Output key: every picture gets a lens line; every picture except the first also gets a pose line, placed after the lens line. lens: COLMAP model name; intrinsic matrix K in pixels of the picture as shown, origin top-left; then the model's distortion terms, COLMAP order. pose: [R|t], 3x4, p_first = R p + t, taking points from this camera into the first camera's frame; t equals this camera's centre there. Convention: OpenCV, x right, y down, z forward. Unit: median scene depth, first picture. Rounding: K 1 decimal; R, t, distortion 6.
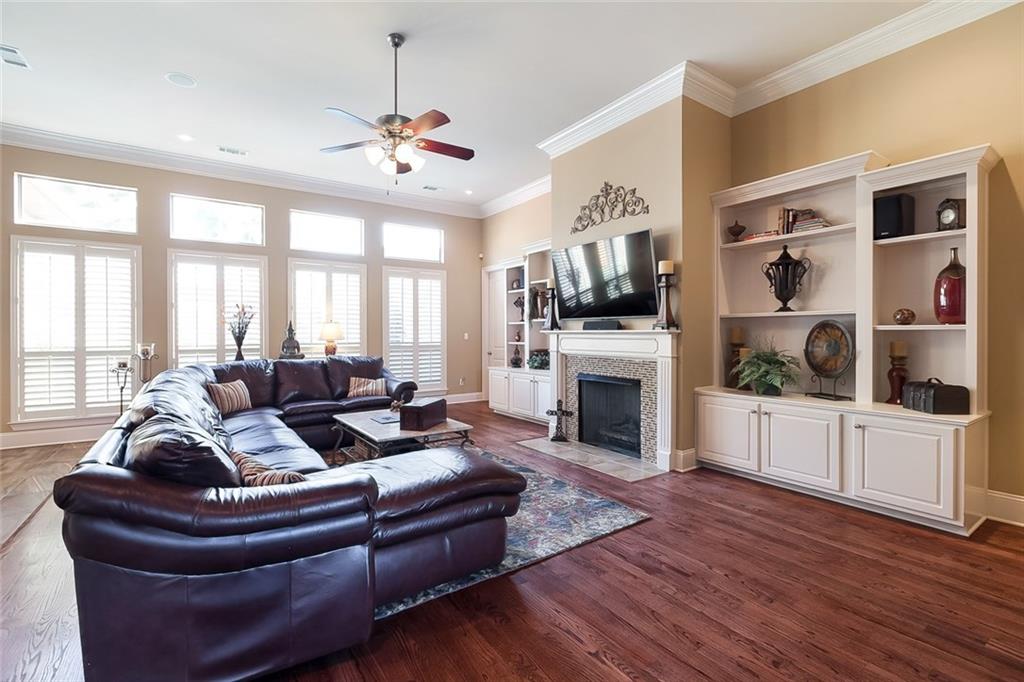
lens RADIAL K [[458.7, 0, 516.1], [0, 458.7, 334.9], [0, 0, 1]] dist [-0.008603, -0.000805]
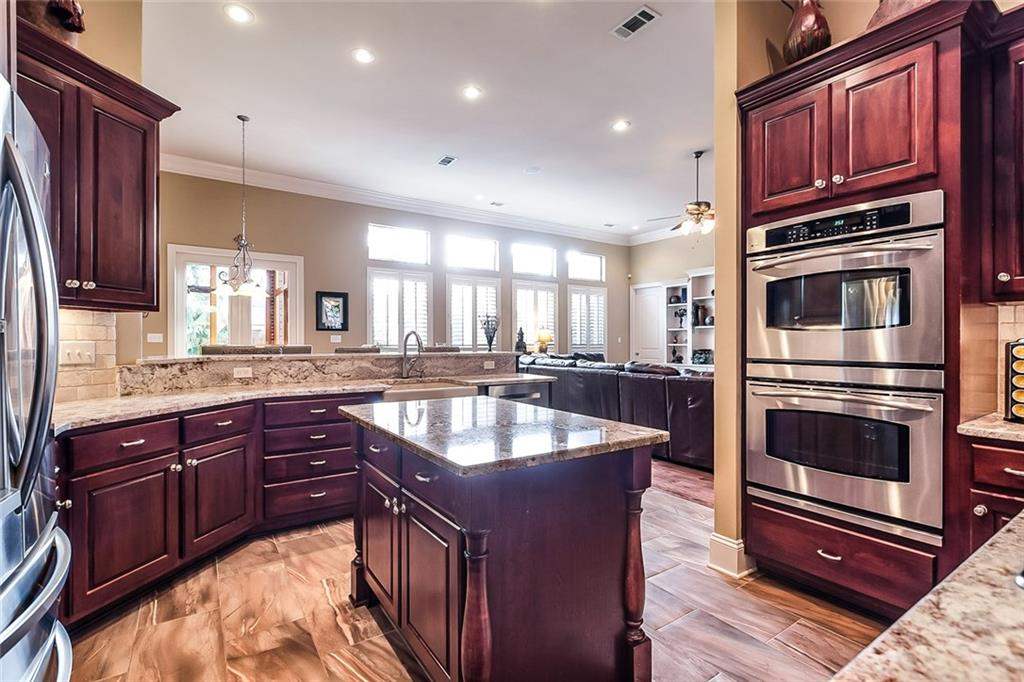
lens RADIAL K [[458.7, 0, 517.4], [0, 458.7, 342.1], [0, 0, 1]] dist [-0.008603, -0.000805]
pose [[0.999893, 0.005144, -0.013687, -0.478778], [-0.005076, 0.999975, 0.004986, 0.006783], [0.013713, -0.004916, 0.999894, -0.342643]]
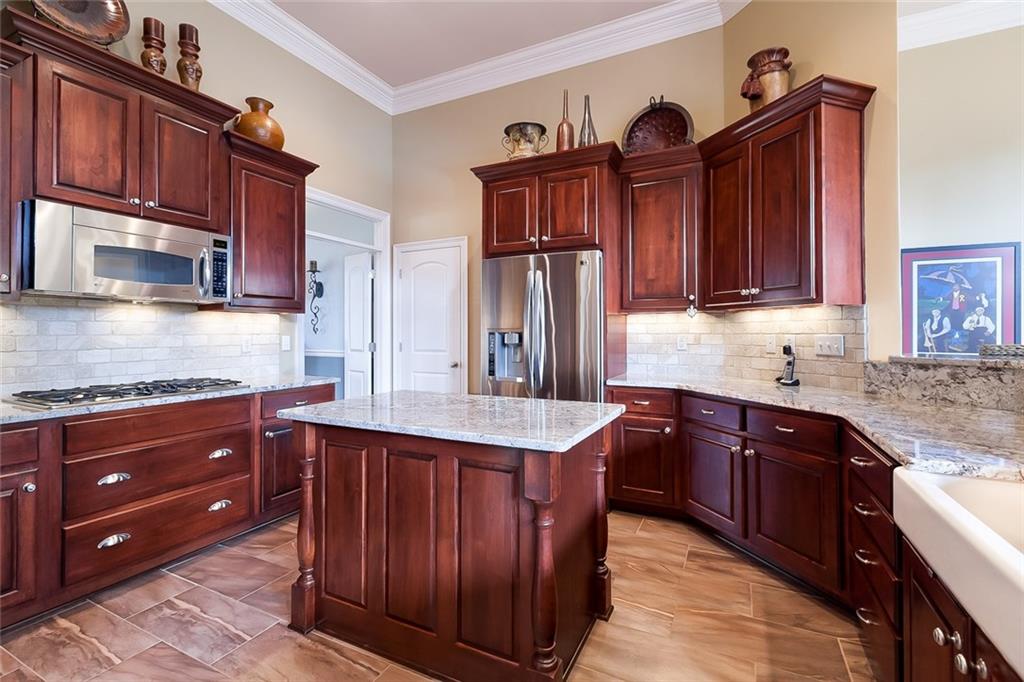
lens RADIAL K [[458.7, 0, 497.7], [0, 458.7, 328.5], [0, 0, 1]] dist [-0.008603, -0.000805]
pose [[-0.892415, 0.002379, -0.451210, -0.399636], [0.006559, 0.999949, -0.007700, 0.005904], [0.451168, -0.009831, -0.892385, 0.195296]]
